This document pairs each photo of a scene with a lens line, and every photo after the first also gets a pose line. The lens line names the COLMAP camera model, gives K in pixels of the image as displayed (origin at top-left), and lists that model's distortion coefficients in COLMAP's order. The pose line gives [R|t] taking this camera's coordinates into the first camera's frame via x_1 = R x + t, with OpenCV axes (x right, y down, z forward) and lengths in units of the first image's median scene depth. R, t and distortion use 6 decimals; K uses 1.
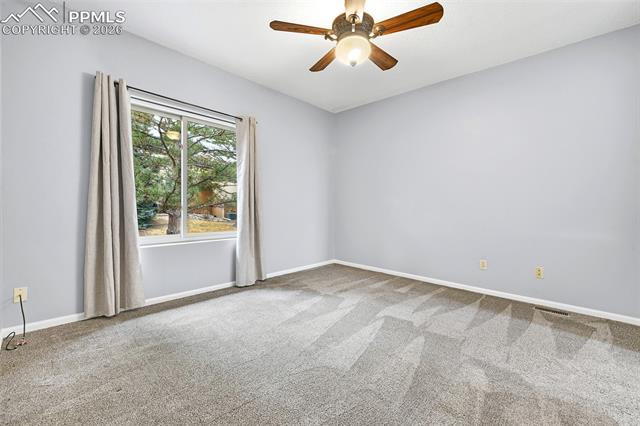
lens RADIAL K [[270.8, 0, 320.0], [0, 270.8, 213.0], [0, 0, 1]] dist [0.000868, 0.000094]
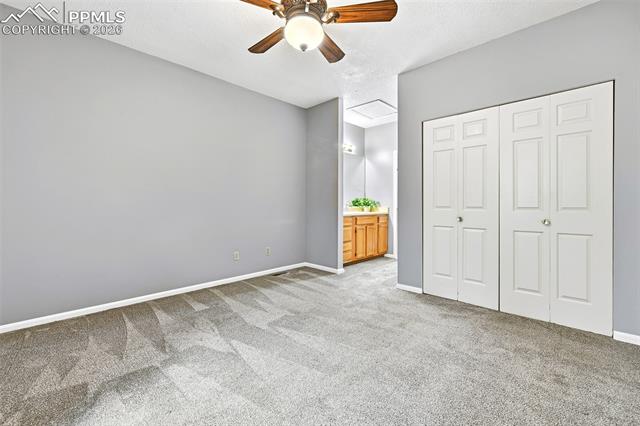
lens RADIAL K [[270.8, 0, 320.0], [0, 270.8, 213.0], [0, 0, 1]] dist [0.000868, 0.000094]
pose [[0.017537, -0.039175, 0.999078, -0.586484], [0.035782, 0.998617, 0.038529, -0.017555], [-0.999206, 0.035073, 0.018914, 0.738133]]
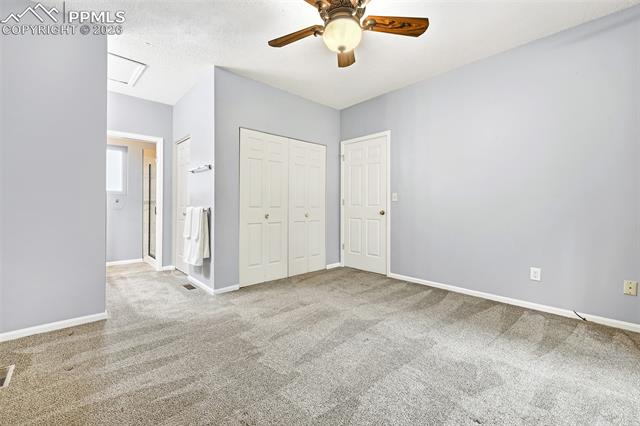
lens RADIAL K [[264.7, 0, 320.3], [0, 264.7, 206.8], [0, 0, 1]] dist [0.000392, 0.000035]
pose [[-0.997723, -0.018898, 0.064742, 0.123882], [-0.016019, 0.998872, 0.044692, -0.042623], [-0.065514, 0.043553, -0.996901, 1.487371]]
